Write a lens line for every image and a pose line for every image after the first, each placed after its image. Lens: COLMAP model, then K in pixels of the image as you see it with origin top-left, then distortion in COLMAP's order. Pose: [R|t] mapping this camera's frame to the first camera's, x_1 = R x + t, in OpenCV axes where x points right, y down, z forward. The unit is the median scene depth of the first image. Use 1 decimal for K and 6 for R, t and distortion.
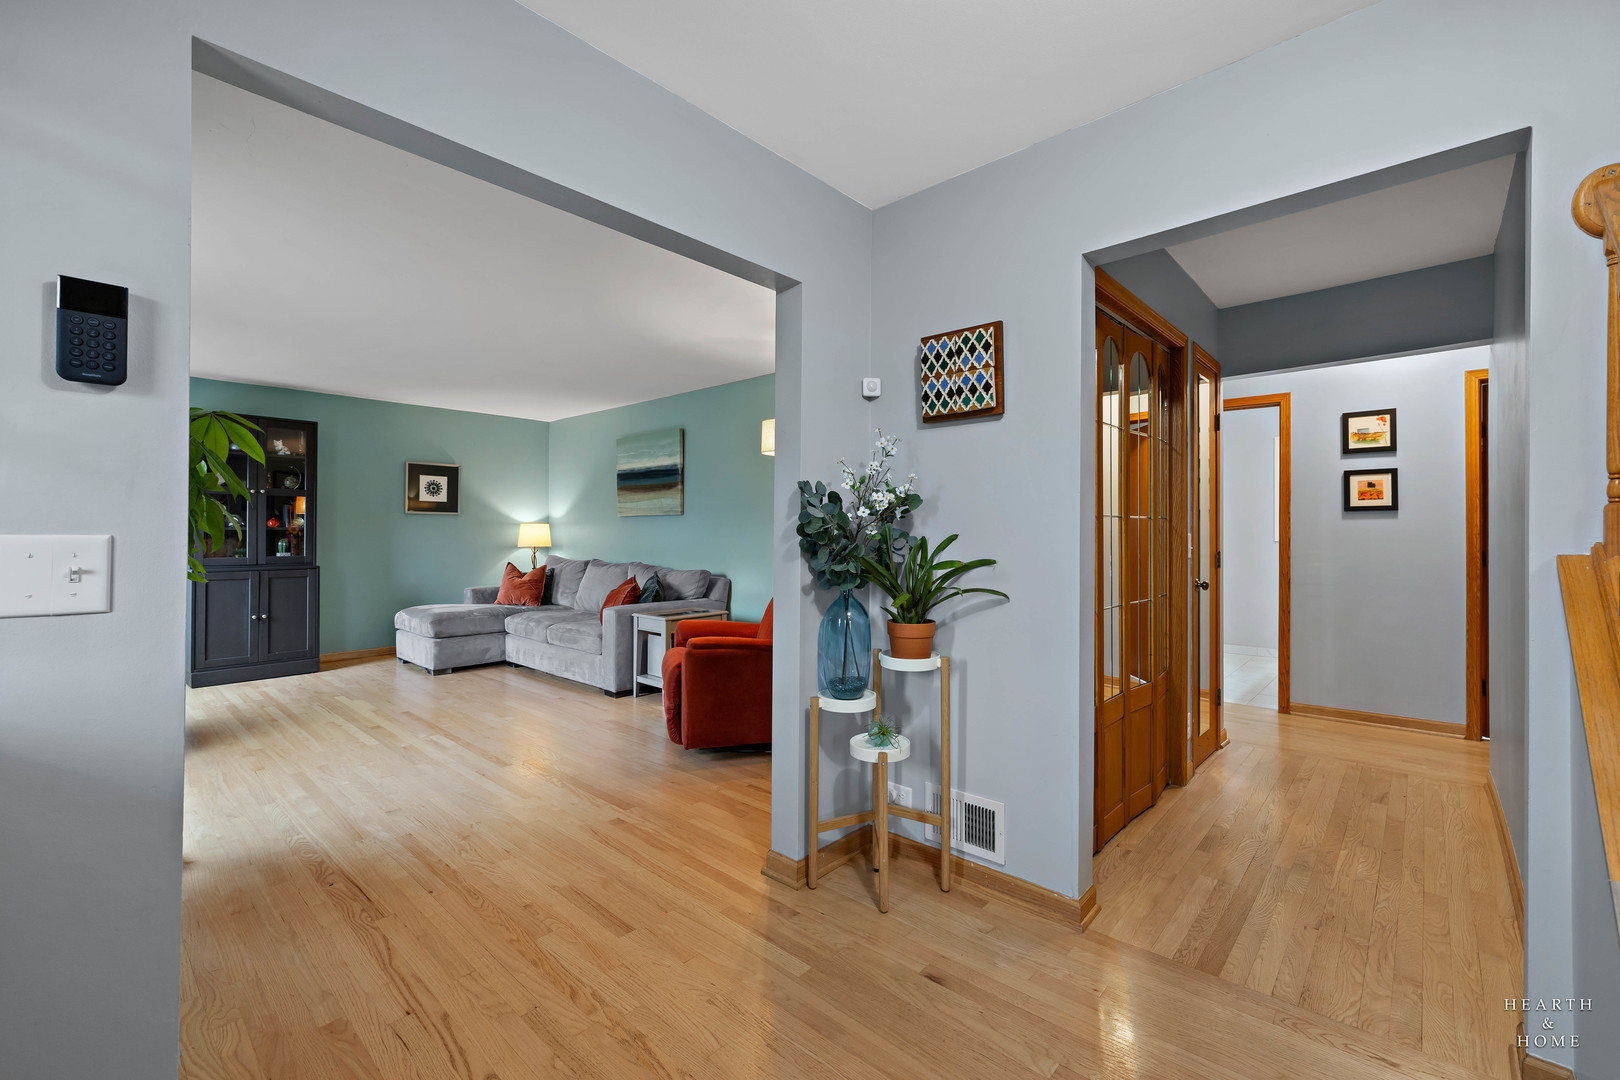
lens RADIAL K [[692.1, 0, 814.4], [0, 692.1, 524.8], [0, 0, 1]] dist [0.001509, -0.000224]
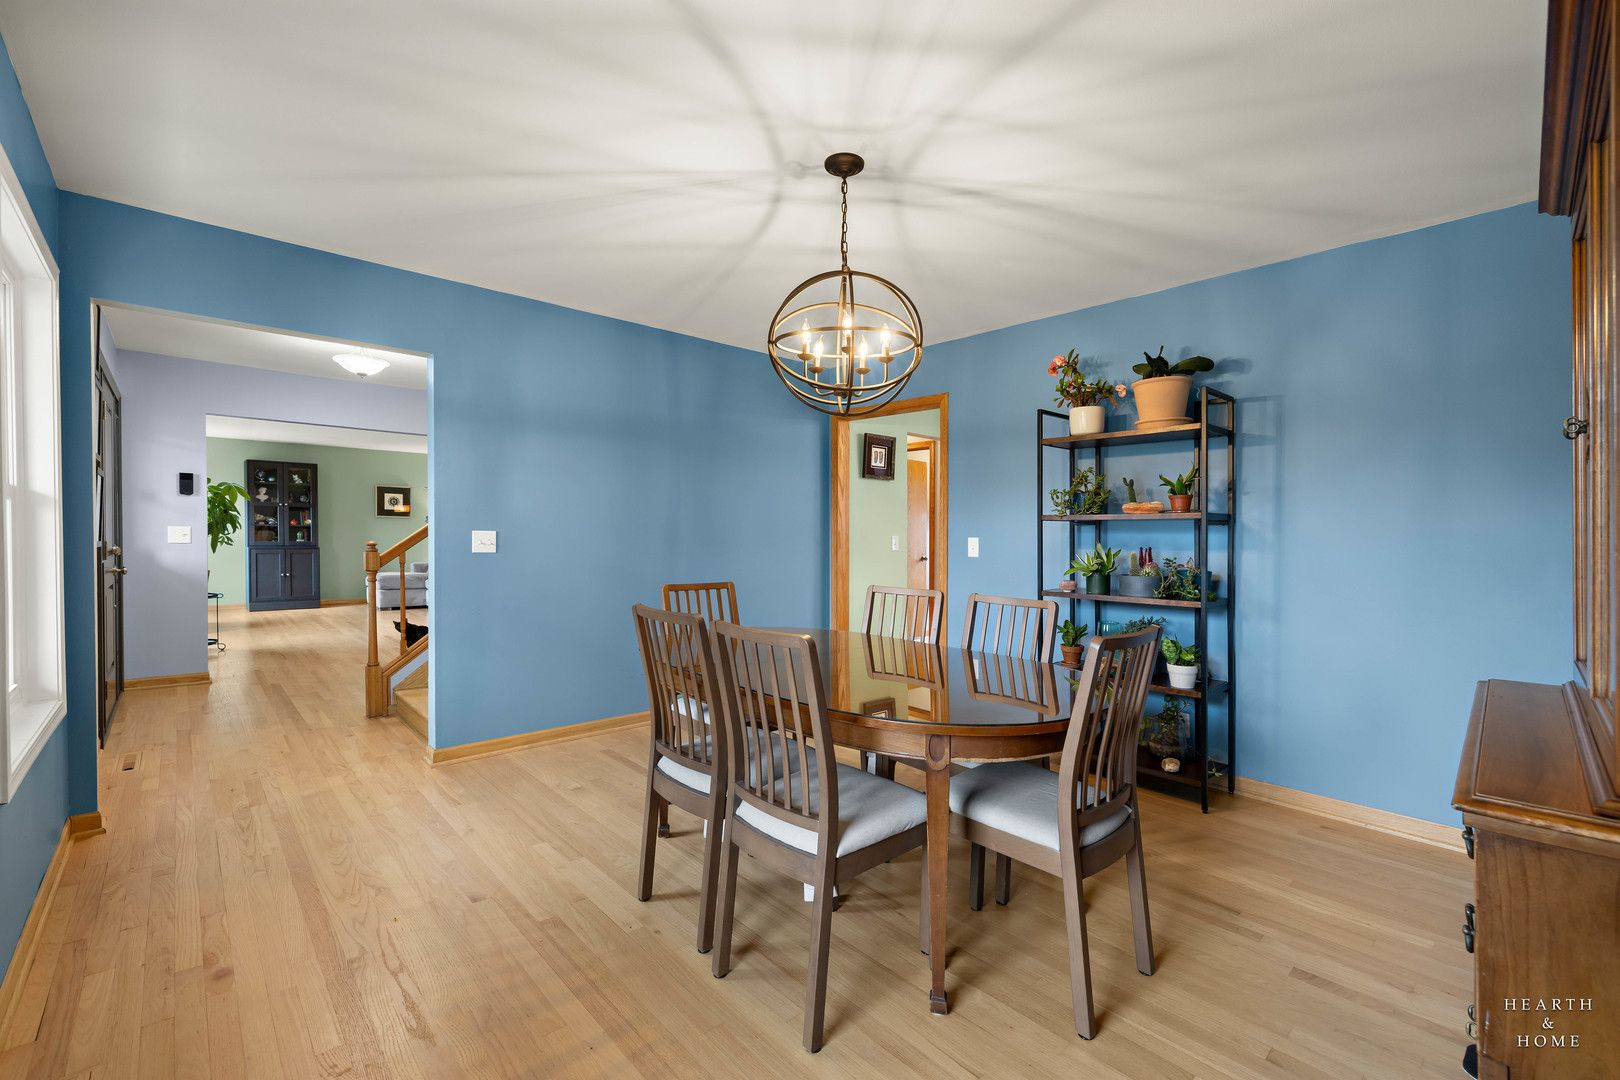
lens RADIAL K [[692.1, 0, 815.1], [0, 692.1, 550.7], [0, 0, 1]] dist [0.001509, -0.000224]
pose [[0.996067, 0.013514, -0.087572, 1.074886], [-0.010470, 0.999328, 0.035134, -0.009365], [0.087988, -0.034079, 0.995538, -0.984263]]
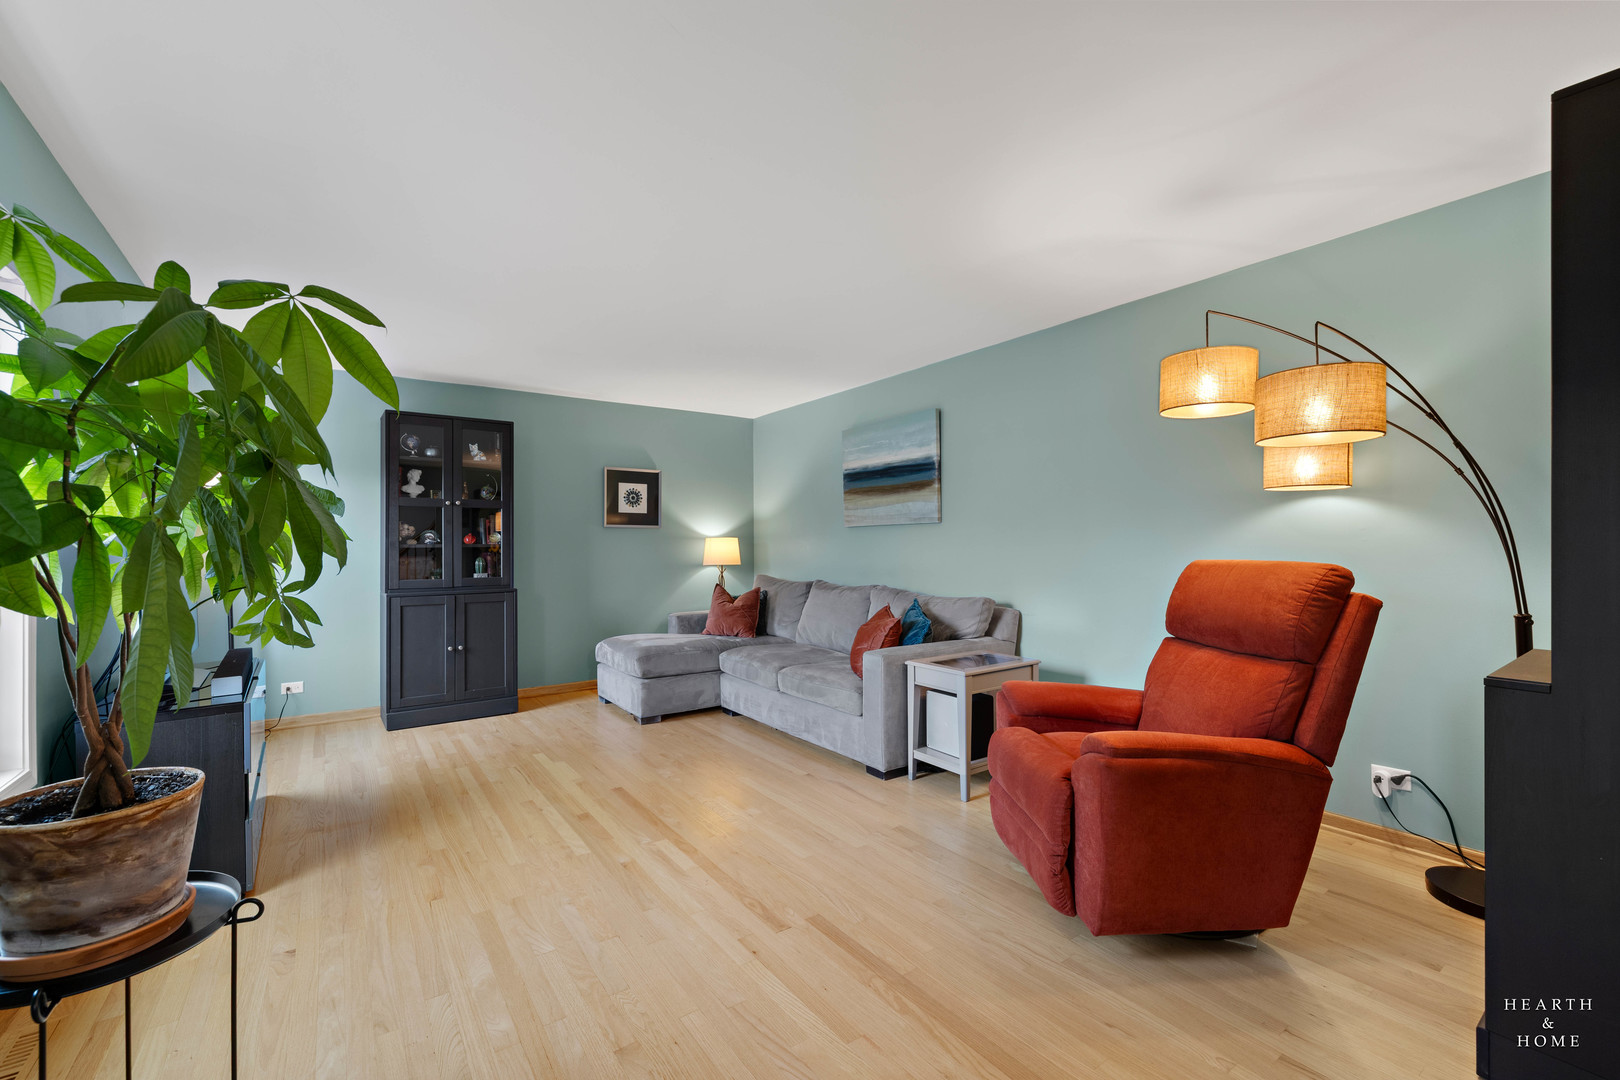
lens RADIAL K [[692.1, 0, 813.2], [0, 692.1, 536.3], [0, 0, 1]] dist [0.001509, -0.000224]
pose [[0.975489, -0.012042, -0.219719, -0.267694], [0.011181, 0.999924, -0.005161, 0.004665], [0.219764, 0.002578, 0.975550, 0.390554]]
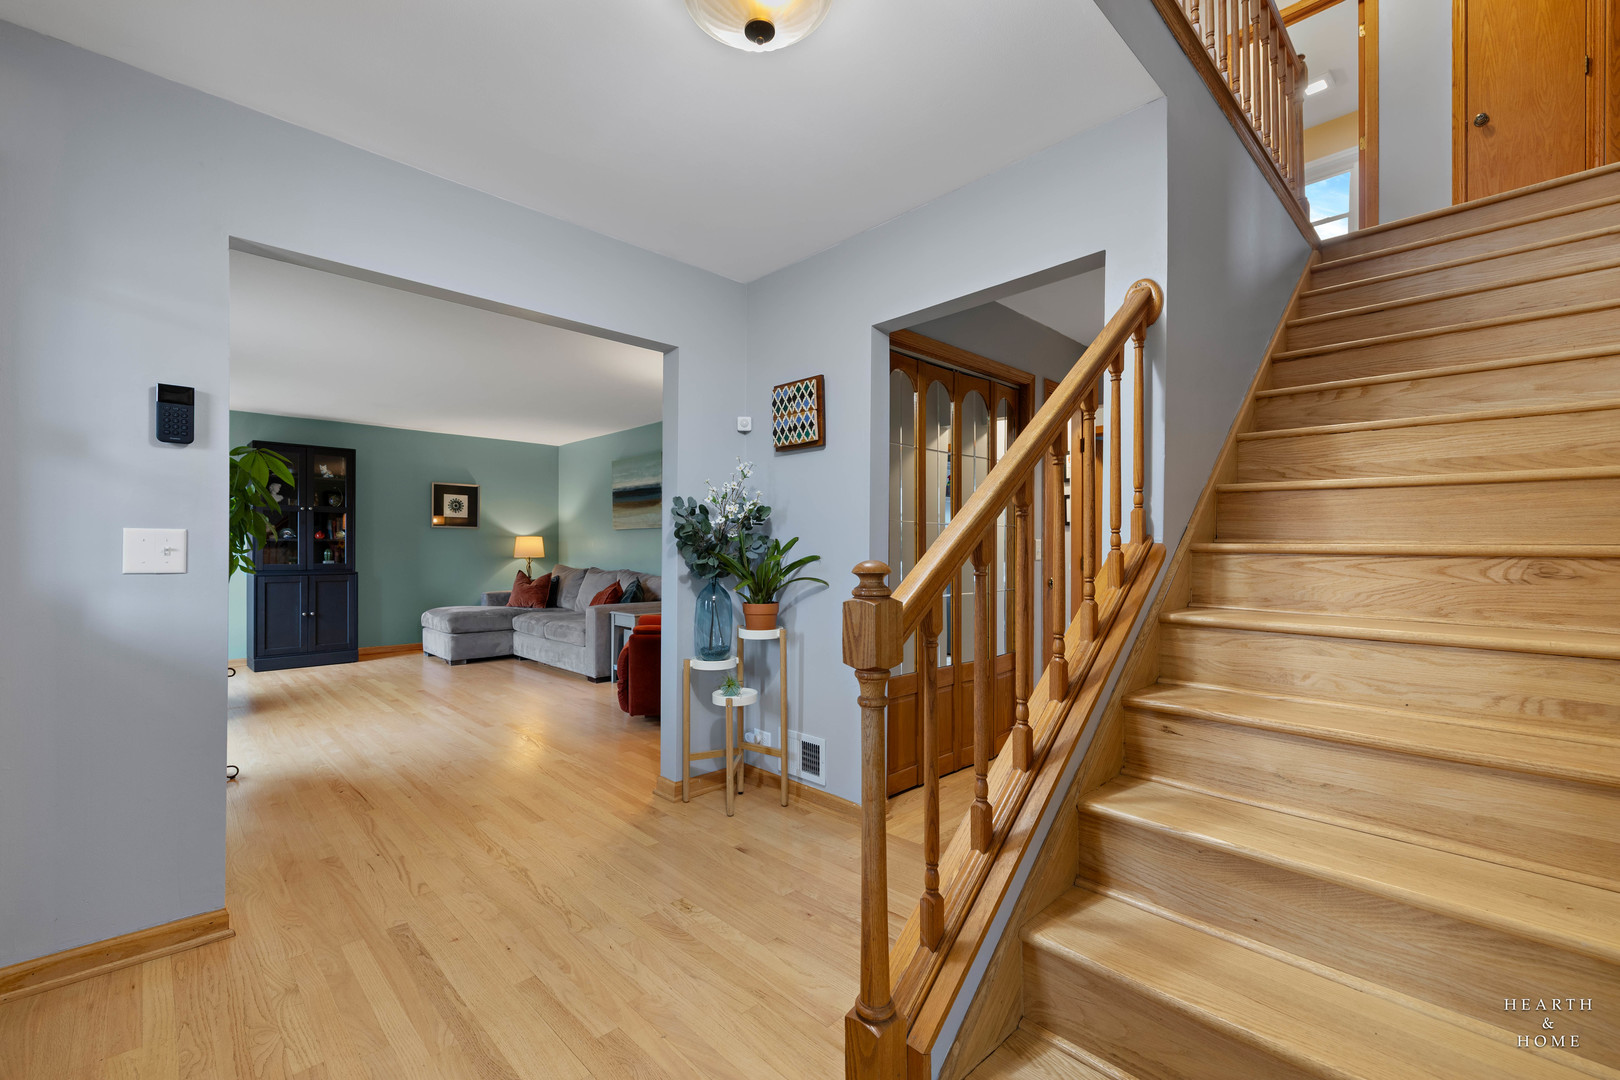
lens RADIAL K [[692.1, 0, 812.6], [0, 692.1, 547.7], [0, 0, 1]] dist [0.001509, -0.000224]
pose [[0.998065, -0.000464, -0.062178, 0.204937], [0.000999, 0.999963, 0.008567, 0.014788], [0.062172, -0.008612, 0.998028, -0.197476]]
